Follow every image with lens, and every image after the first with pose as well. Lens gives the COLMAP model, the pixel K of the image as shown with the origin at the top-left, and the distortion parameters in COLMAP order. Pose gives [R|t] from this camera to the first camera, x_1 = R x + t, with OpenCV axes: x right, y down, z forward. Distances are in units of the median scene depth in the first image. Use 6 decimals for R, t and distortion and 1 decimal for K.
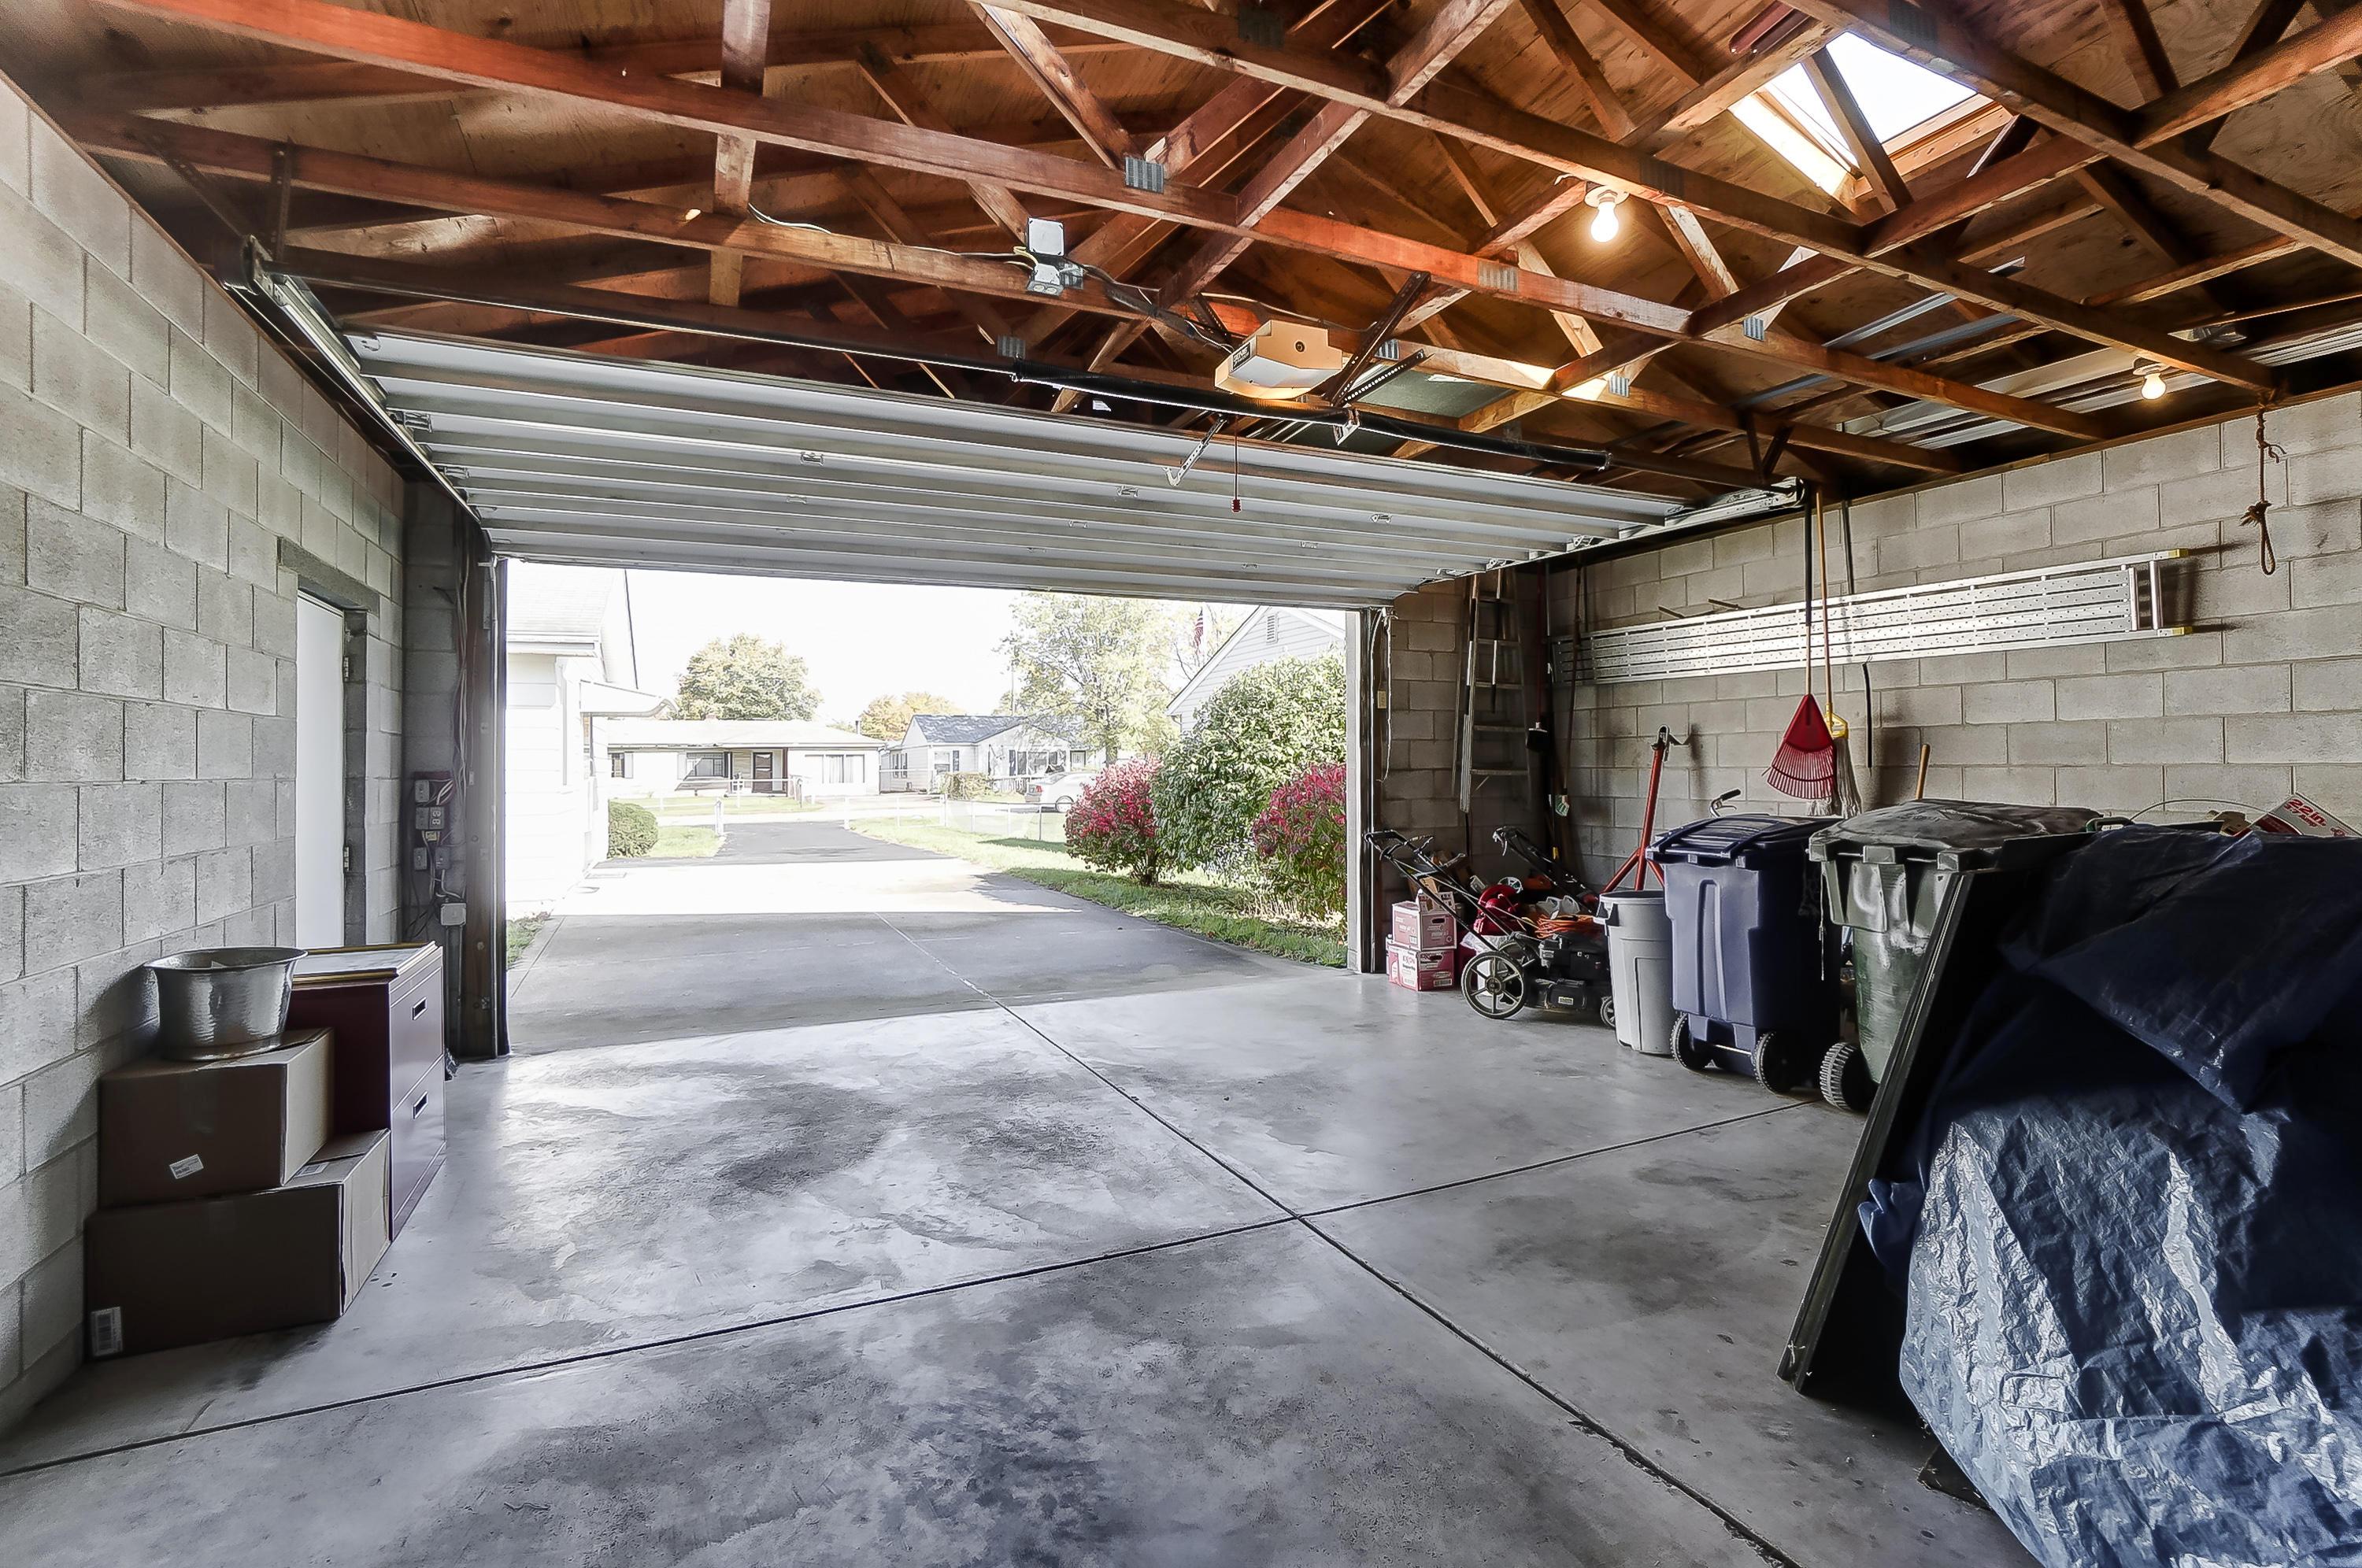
lens RADIAL K [[1058.8, 0, 1173.2], [0, 1058.8, 776.9], [0, 0, 1]] dist [-0.056584, 0.021245]
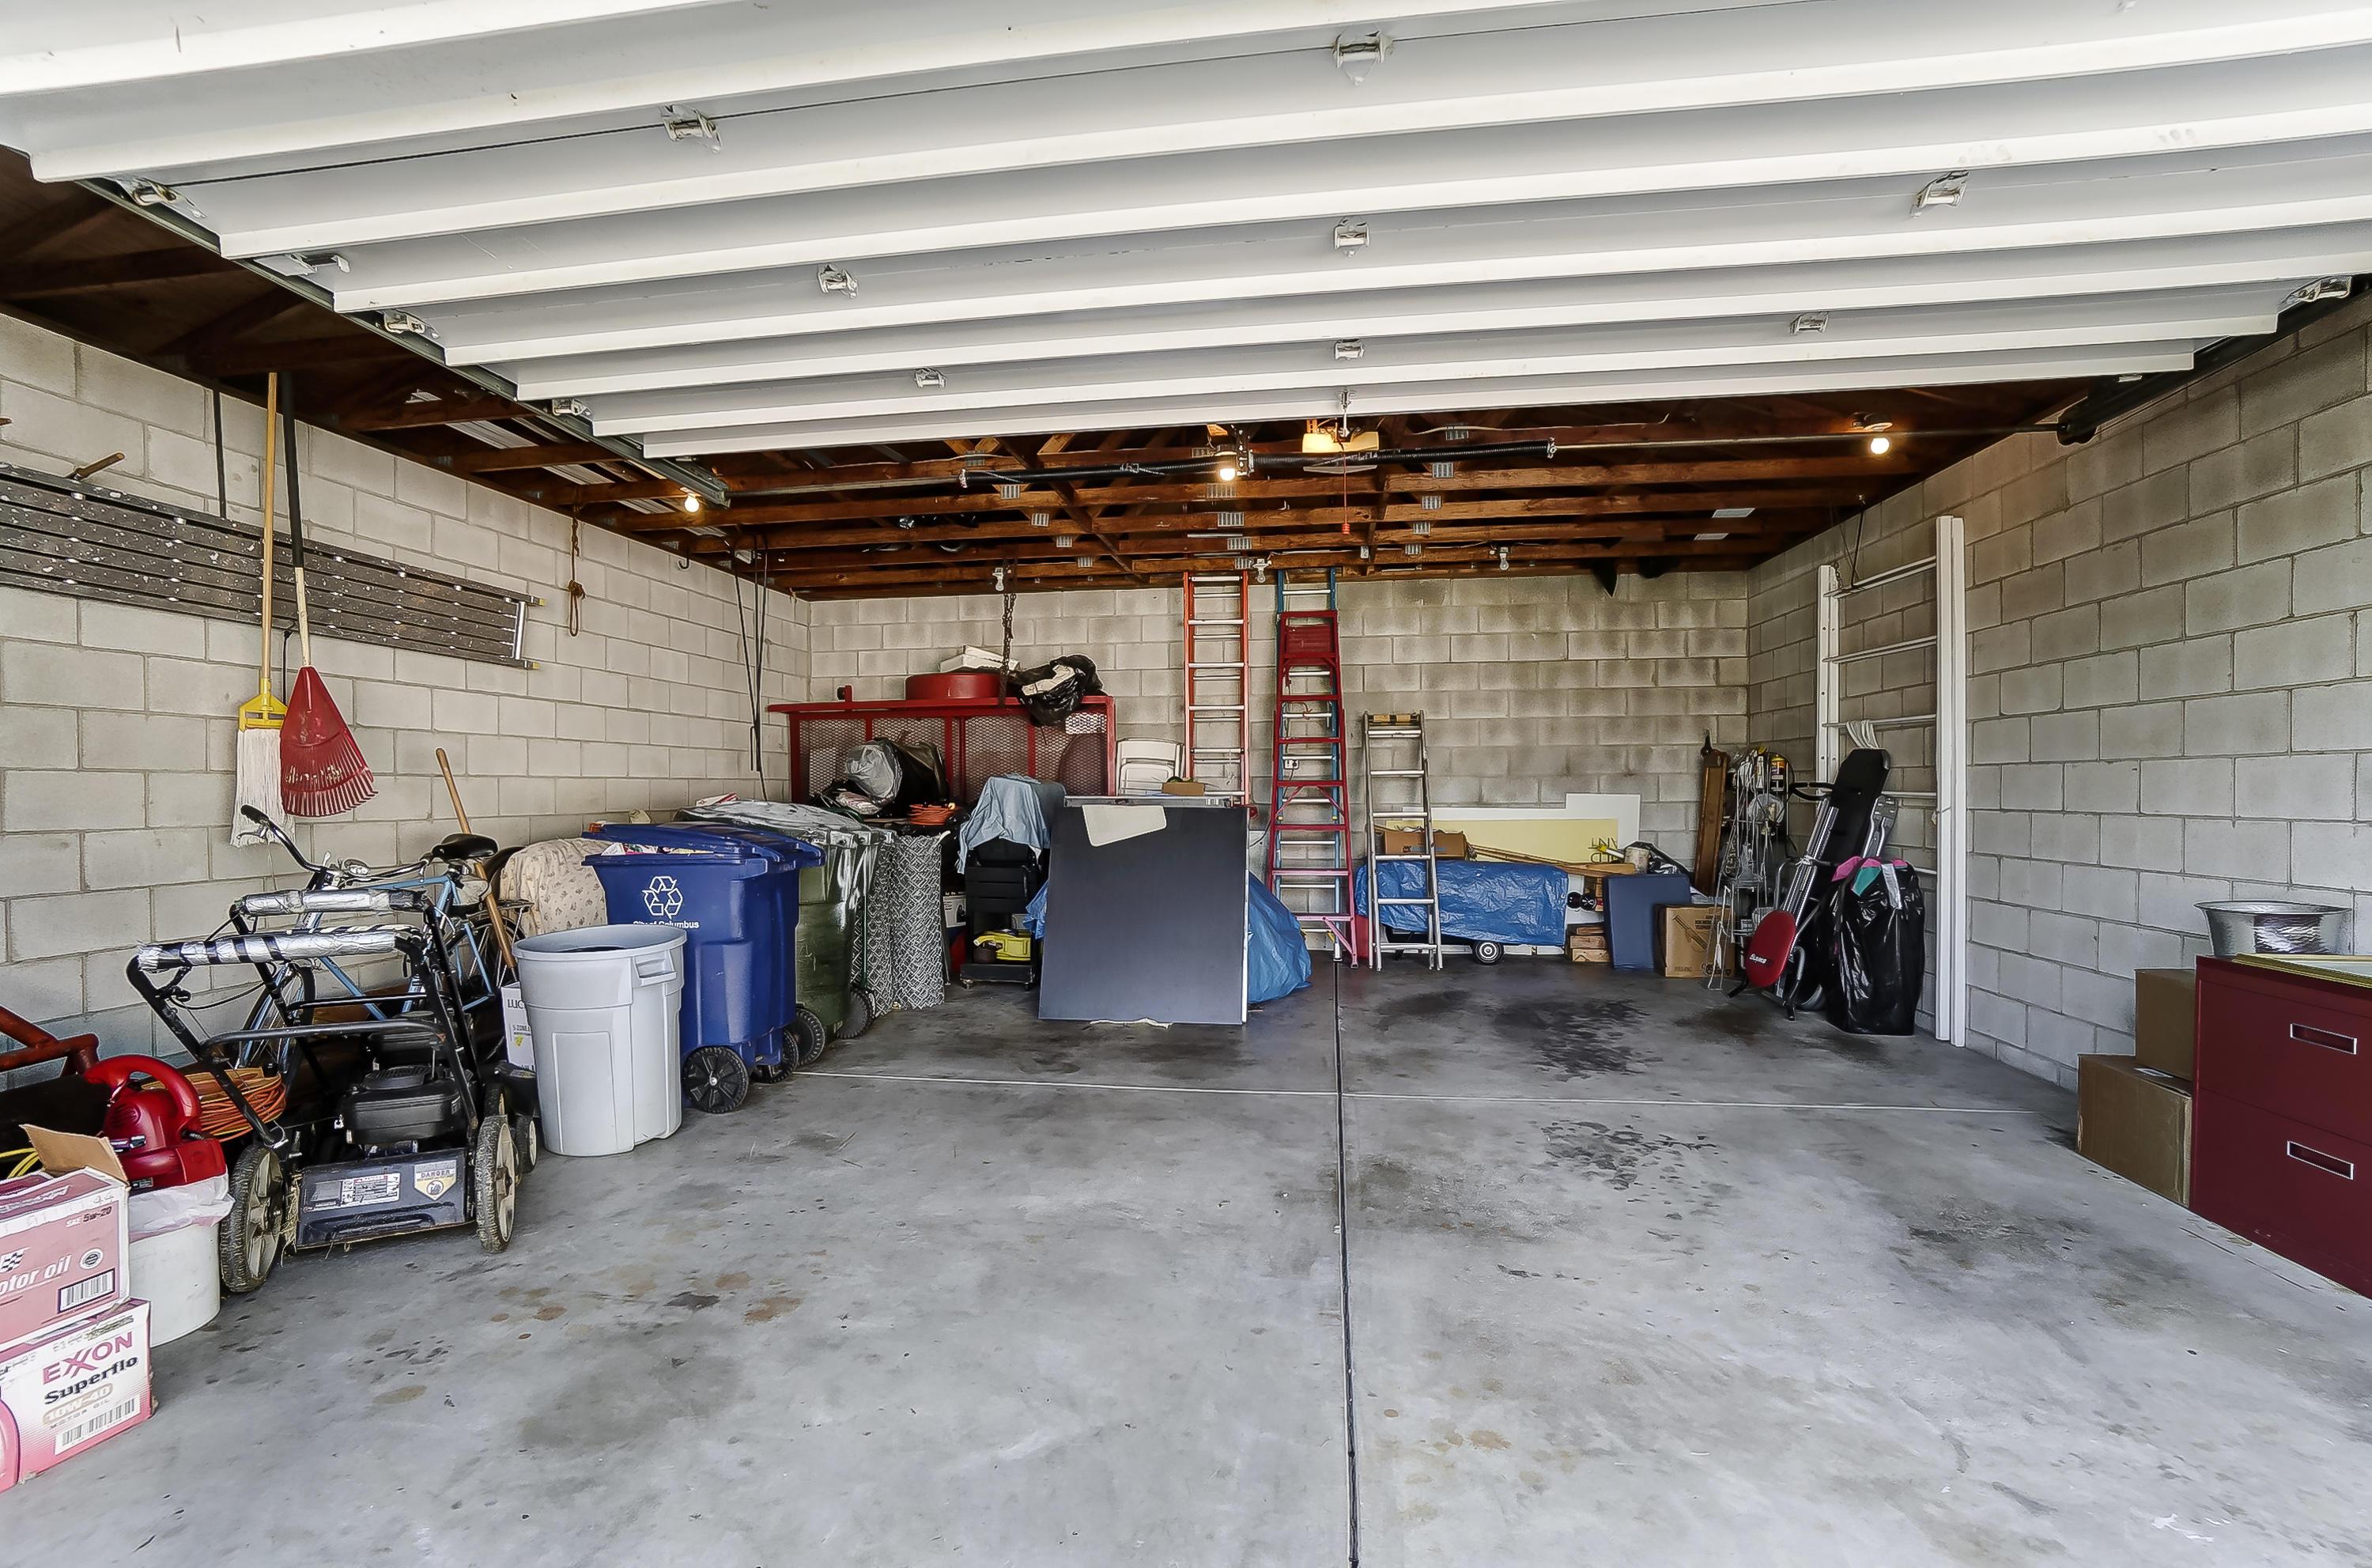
lens RADIAL K [[1063.4, 0, 1179.6], [0, 1063.4, 789.4], [0, 0, 1]] dist [-0.056584, 0.021245]
pose [[-0.845220, 0.003140, 0.534410, -0.429846], [0.002731, 0.999995, -0.001556, 0.009689], [-0.534412, 0.000144, -0.845224, 2.113801]]
